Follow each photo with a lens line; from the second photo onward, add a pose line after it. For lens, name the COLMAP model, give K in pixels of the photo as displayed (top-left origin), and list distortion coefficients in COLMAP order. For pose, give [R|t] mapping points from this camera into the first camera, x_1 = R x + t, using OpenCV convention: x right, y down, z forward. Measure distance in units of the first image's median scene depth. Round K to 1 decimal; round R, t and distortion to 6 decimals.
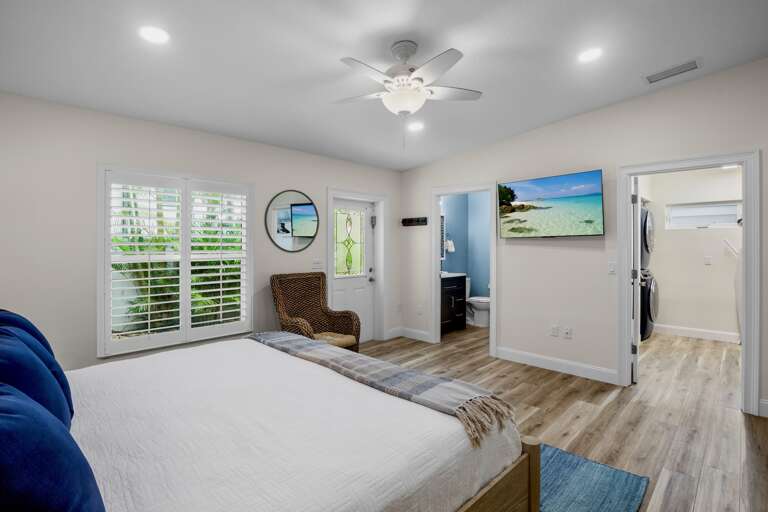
lens RADIAL K [[369.8, 0, 384.6], [0, 369.8, 255.6], [0, 0, 1]] dist [-0.017108, -0.000254]
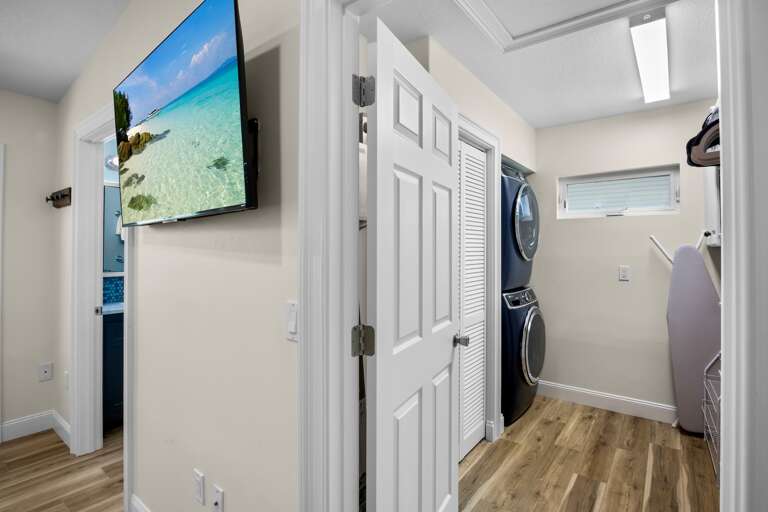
lens RADIAL K [[369.8, 0, 383.2], [0, 369.8, 253.4], [0, 0, 1]] dist [-0.017108, -0.000254]
pose [[0.993133, 0.001346, 0.116979, 0.463200], [0.000016, 0.999932, -0.011640, -0.011653], [-0.116987, 0.011562, 0.993066, 0.491446]]
